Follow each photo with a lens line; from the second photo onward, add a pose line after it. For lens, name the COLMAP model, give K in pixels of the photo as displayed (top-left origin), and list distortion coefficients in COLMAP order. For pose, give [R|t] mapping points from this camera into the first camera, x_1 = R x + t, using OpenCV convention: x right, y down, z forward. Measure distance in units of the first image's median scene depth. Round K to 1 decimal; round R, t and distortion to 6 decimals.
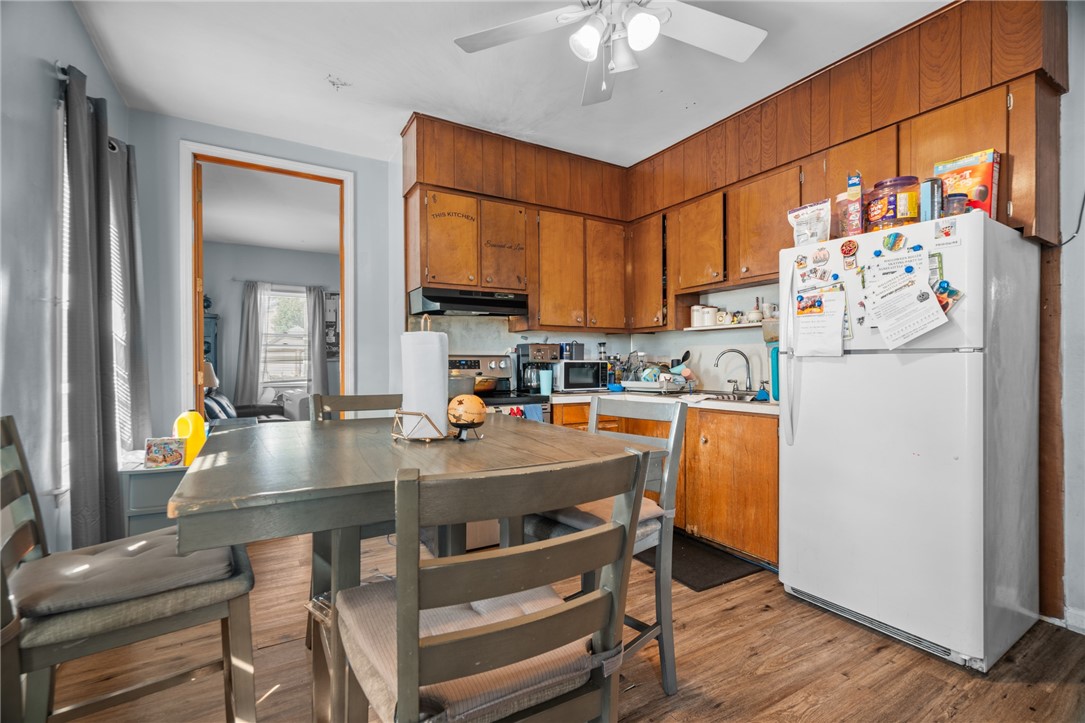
lens RADIAL K [[491.8, 0, 542.0], [0, 491.8, 364.2], [0, 0, 1]] dist [-0.004573, 0.000020]
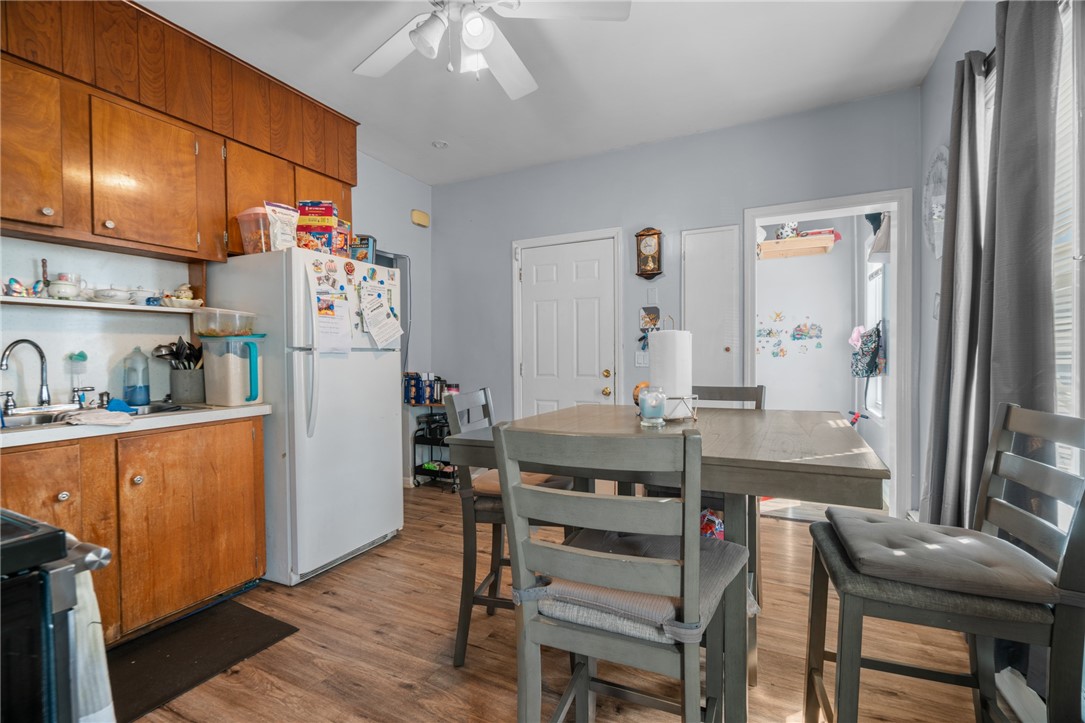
lens RADIAL K [[491.8, 0, 545.8], [0, 491.8, 361.4], [0, 0, 1]] dist [-0.004573, 0.000020]
pose [[-0.549050, -0.008770, 0.835743, -0.623262], [0.010537, 0.999793, 0.017414, -0.009579], [-0.835723, 0.018367, -0.548844, 1.104752]]
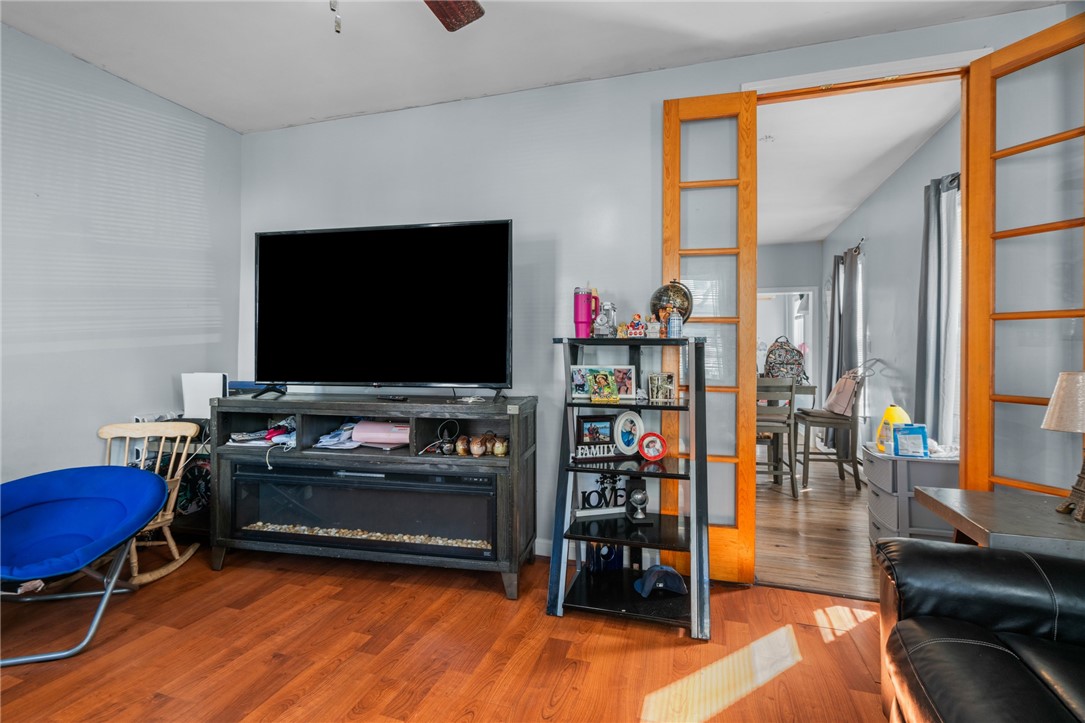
lens RADIAL K [[491.8, 0, 542.5], [0, 491.8, 357.3], [0, 0, 1]] dist [-0.004573, 0.000020]
pose [[-0.656505, -0.007988, 0.754279, -0.927114], [-0.006256, 0.999967, 0.005145, -0.016576], [-0.754296, -0.001341, -0.656533, 1.965702]]
